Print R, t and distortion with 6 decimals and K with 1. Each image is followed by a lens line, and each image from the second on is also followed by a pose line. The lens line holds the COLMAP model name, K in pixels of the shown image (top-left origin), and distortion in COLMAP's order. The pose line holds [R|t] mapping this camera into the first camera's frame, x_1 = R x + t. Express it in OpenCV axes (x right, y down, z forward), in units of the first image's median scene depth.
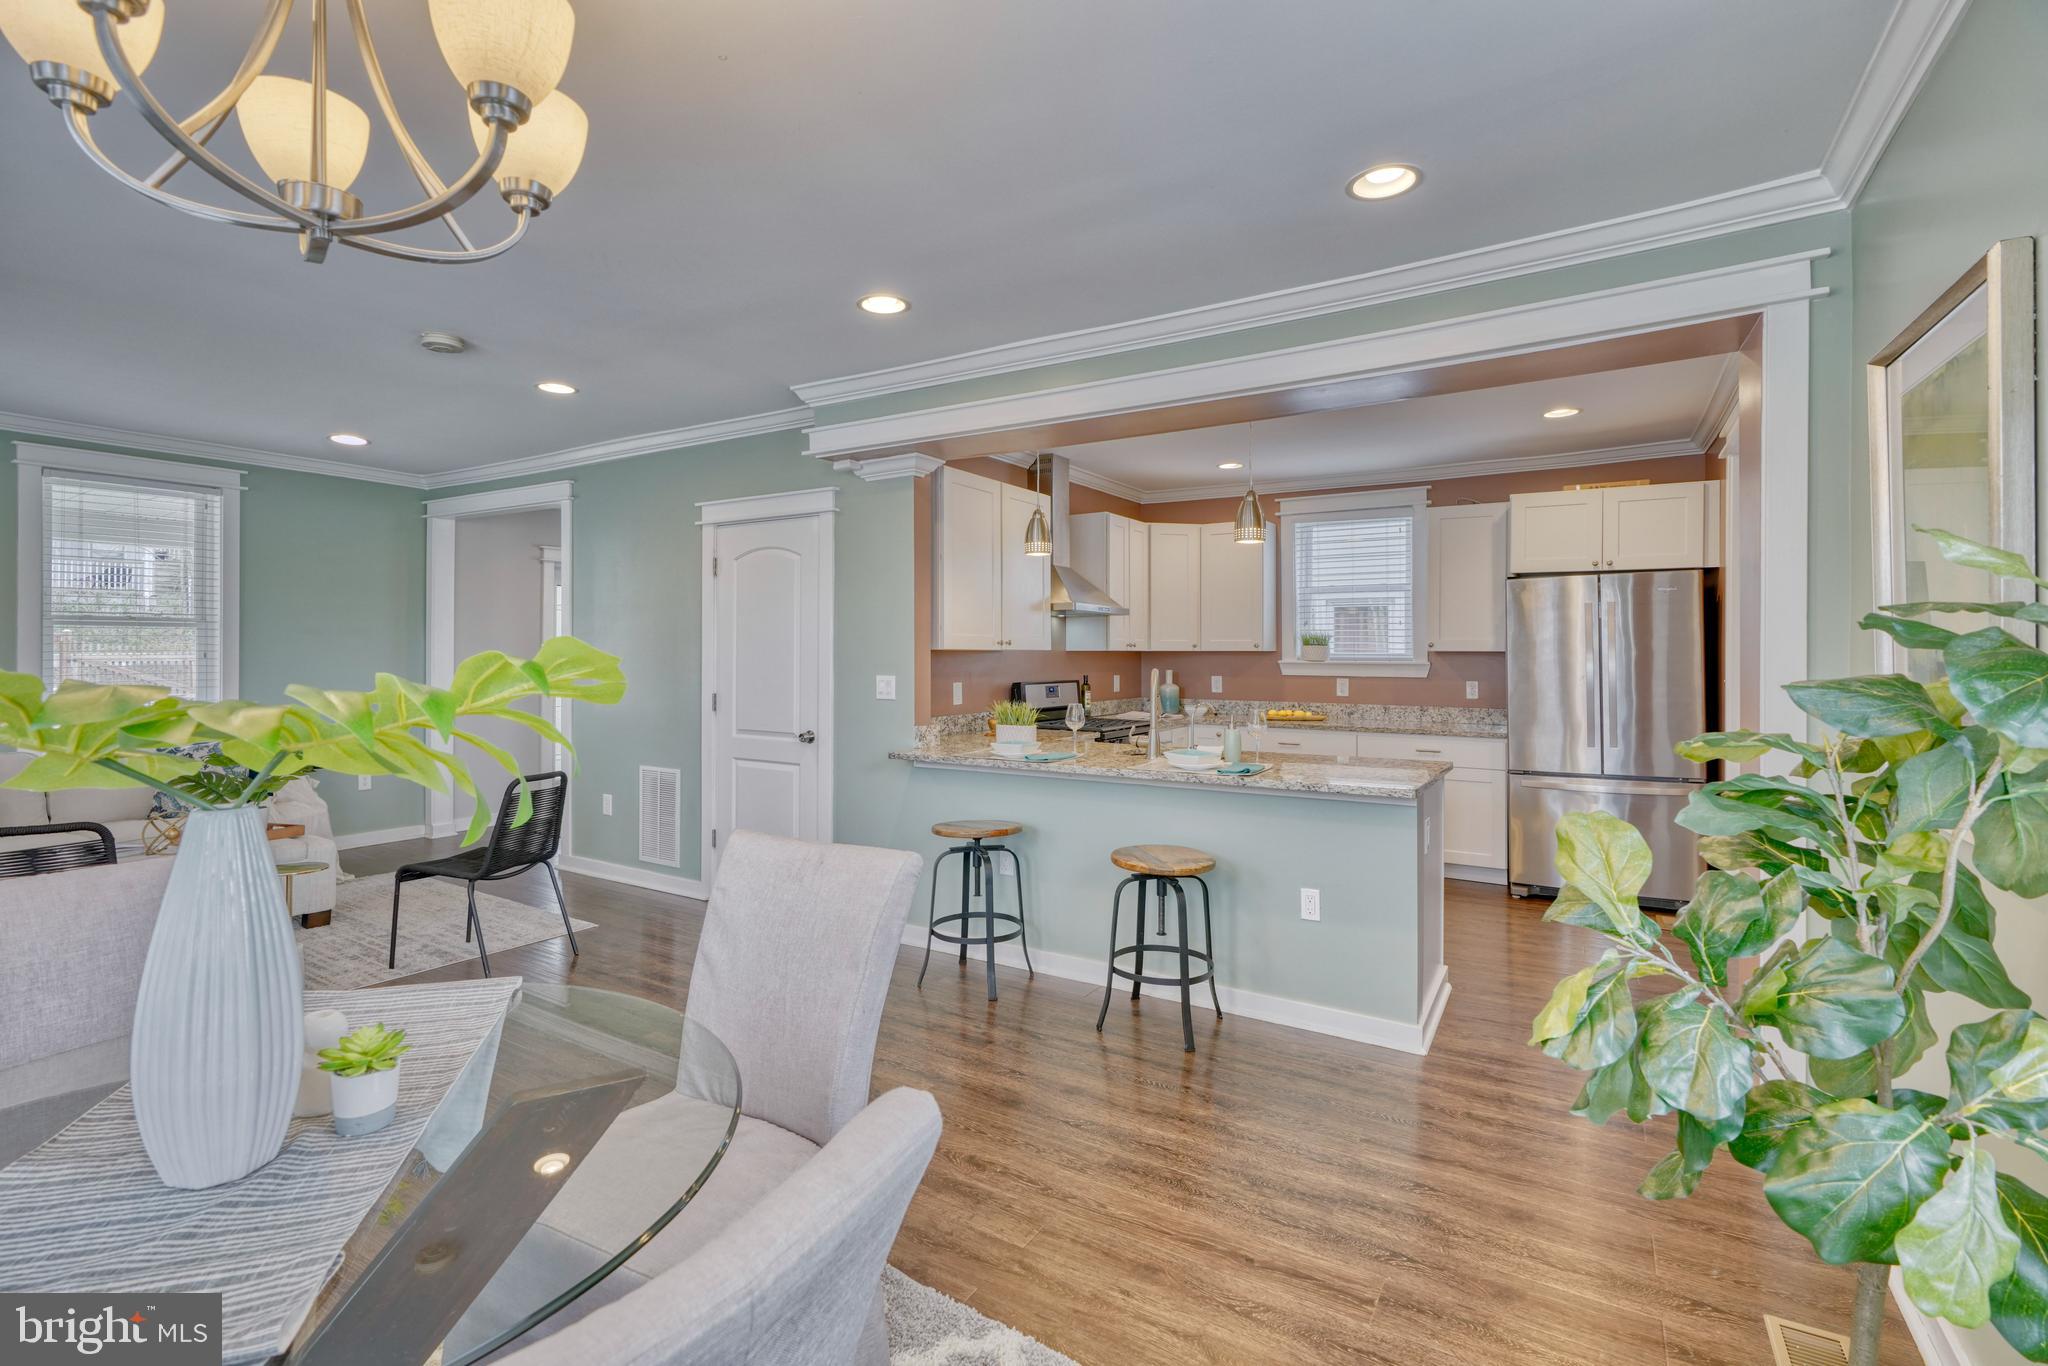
lens RADIAL K [[926.3, 0, 1000.6], [0, 926.3, 656.7], [0, 0, 1]] dist [-0.011270, 0.003743]
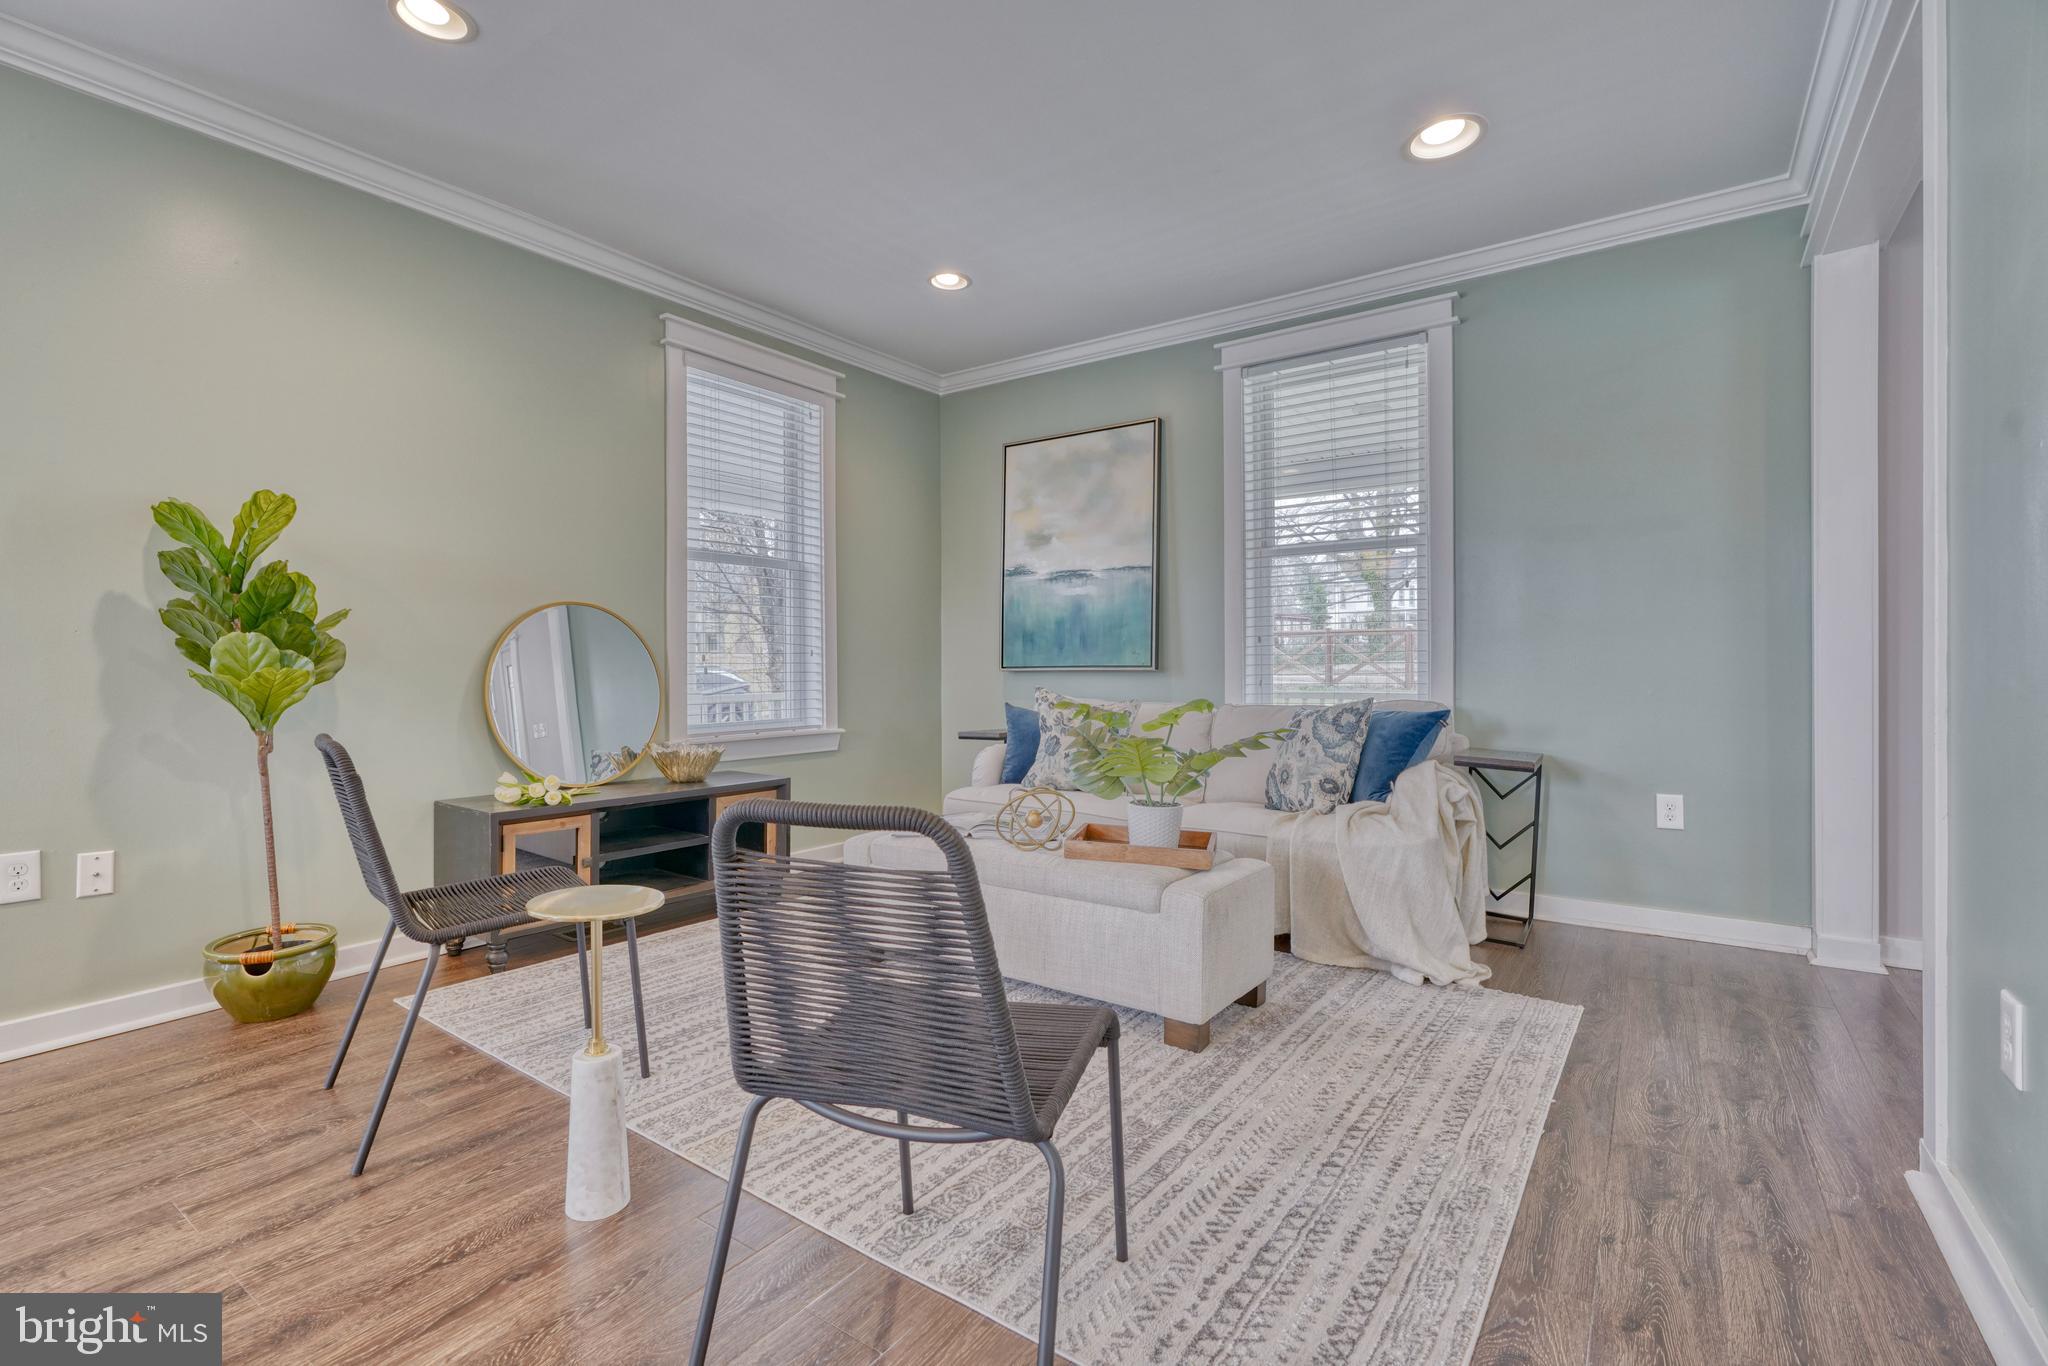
lens RADIAL K [[926.3, 0, 1012.4], [0, 926.3, 689.9], [0, 0, 1]] dist [-0.011270, 0.003743]
pose [[-0.050201, 0.022889, -0.998477, -0.161232], [0.003822, 0.999734, 0.022725, 0.059367], [0.998732, -0.002675, -0.050275, 0.732199]]
